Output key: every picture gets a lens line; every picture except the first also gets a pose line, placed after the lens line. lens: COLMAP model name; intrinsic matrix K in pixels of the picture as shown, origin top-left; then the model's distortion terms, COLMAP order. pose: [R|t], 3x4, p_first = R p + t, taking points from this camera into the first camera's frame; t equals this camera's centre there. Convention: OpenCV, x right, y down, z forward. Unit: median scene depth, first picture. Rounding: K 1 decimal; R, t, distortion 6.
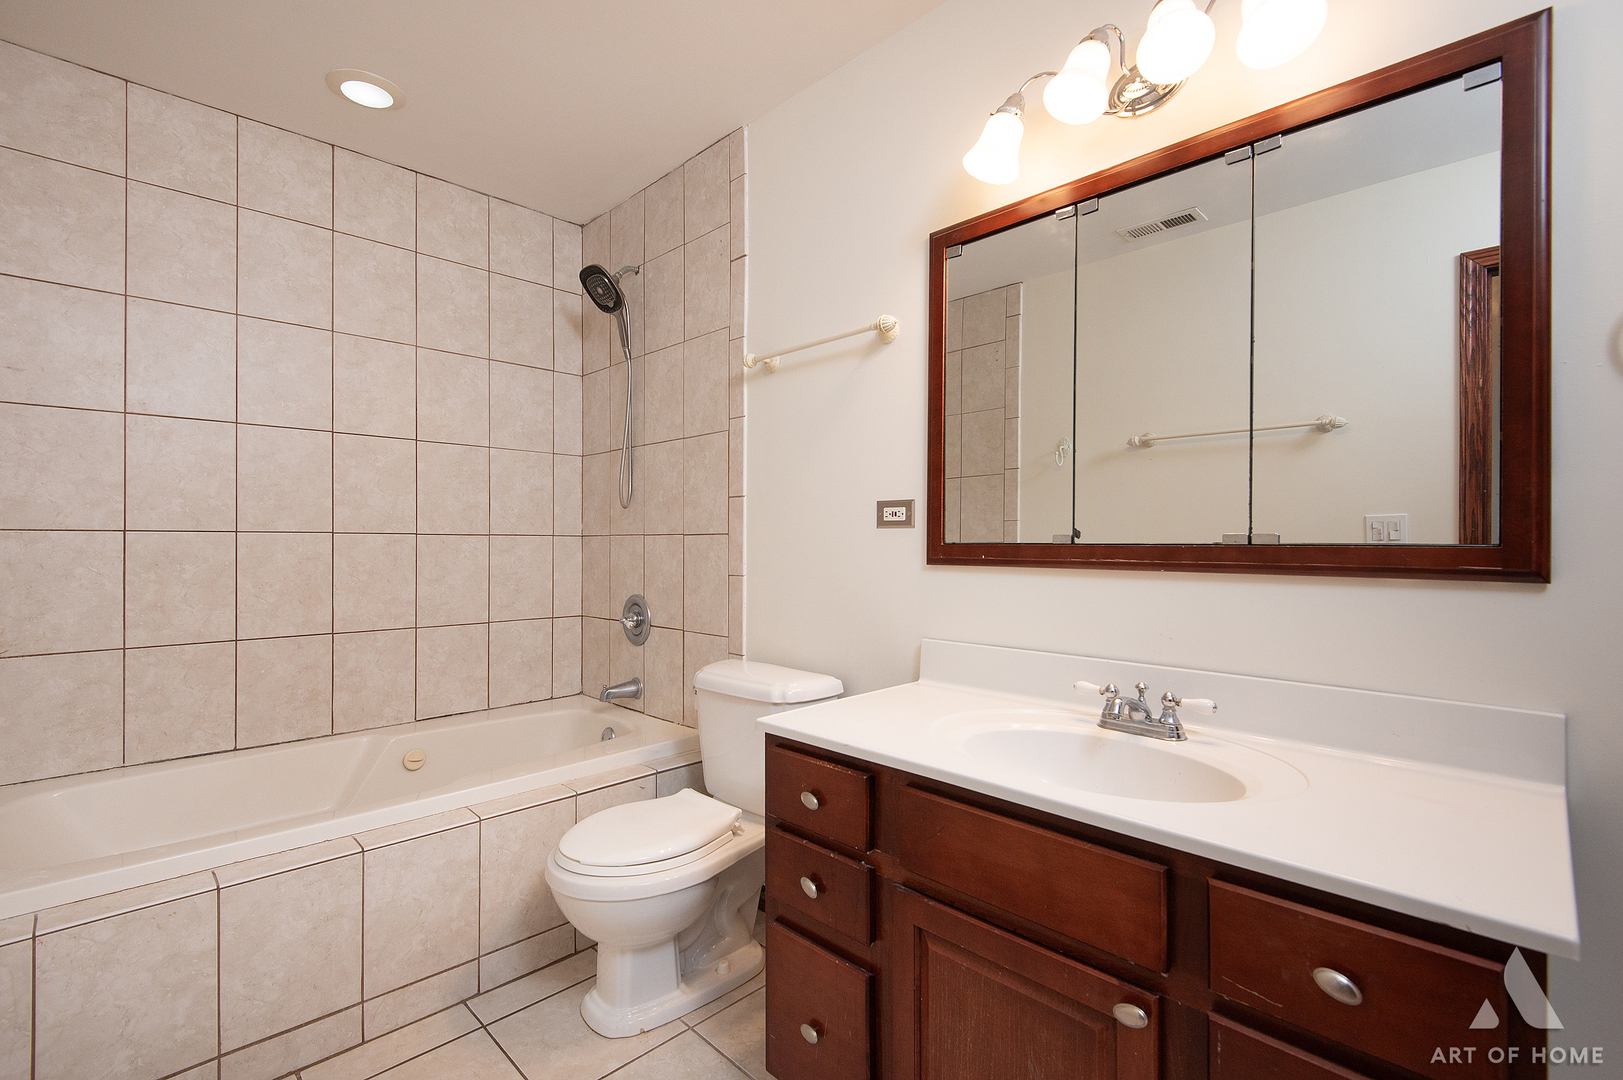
lens RADIAL K [[728.2, 0, 808.8], [0, 728.2, 543.5], [0, 0, 1]] dist [0.035587, -0.024253]
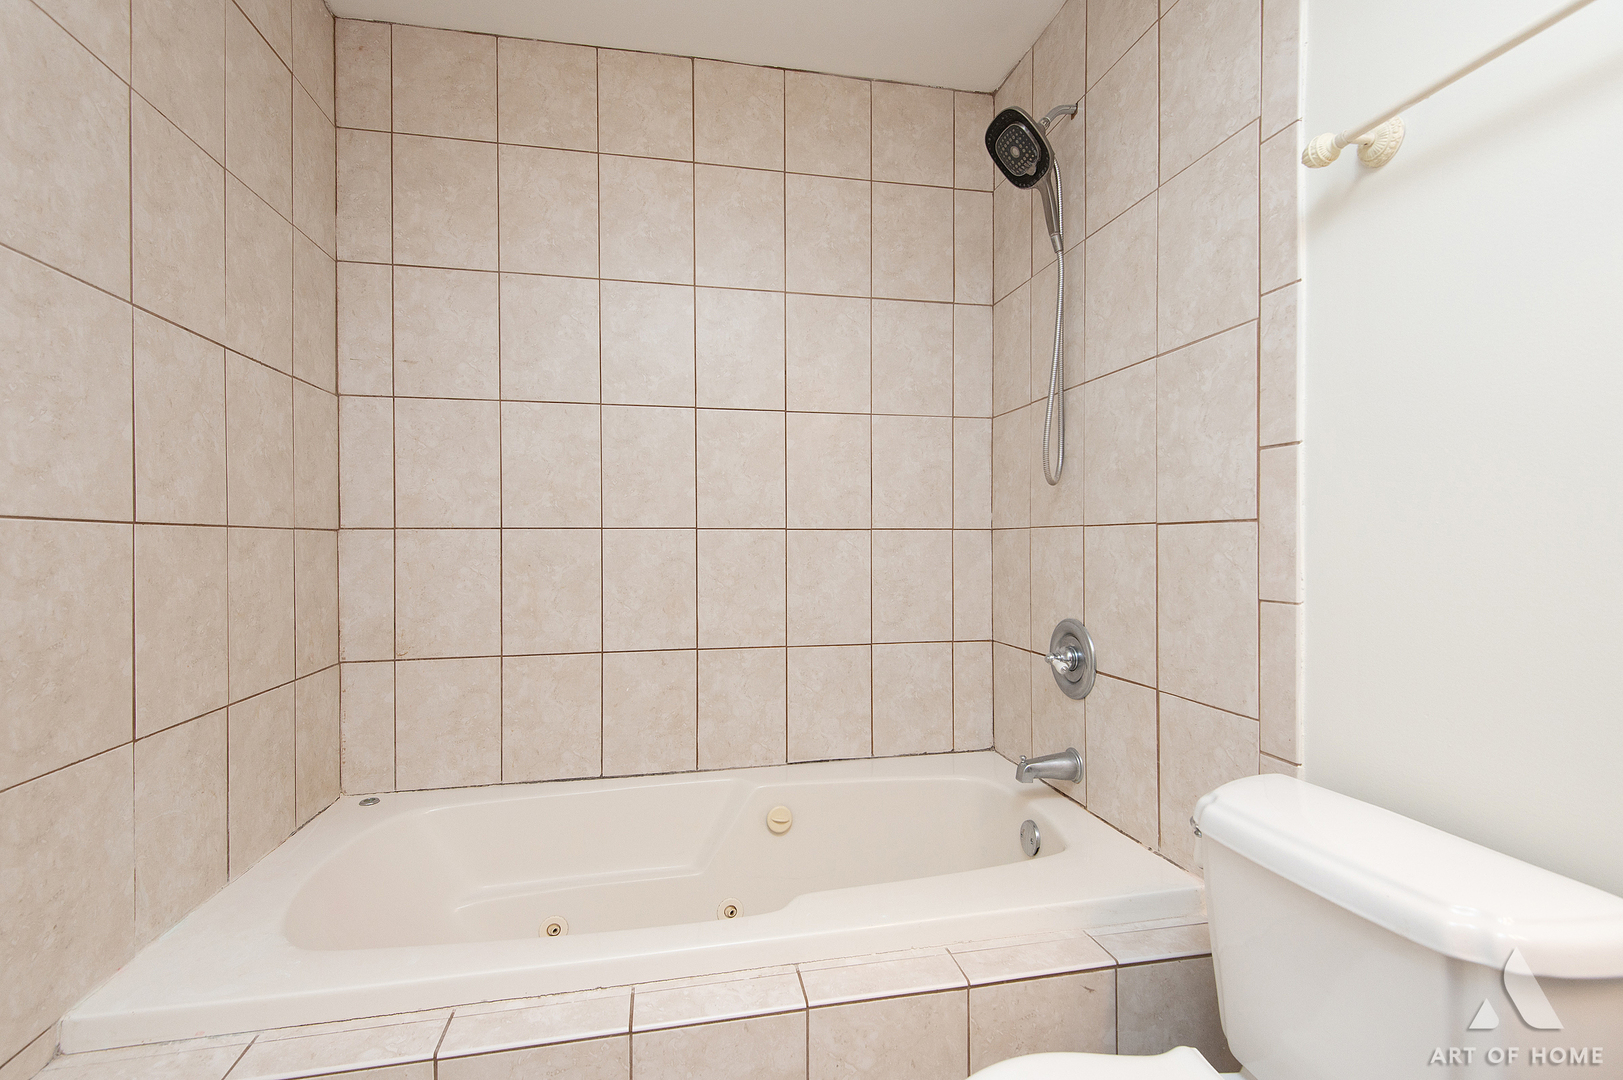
lens RADIAL K [[728.2, 0, 808.8], [0, 728.2, 543.5], [0, 0, 1]] dist [0.035587, -0.024253]
pose [[0.840871, -0.002421, -0.541230, -0.090702], [0.004787, 0.999984, 0.002964, 0.000553], [0.541214, -0.005083, 0.840869, 0.368192]]
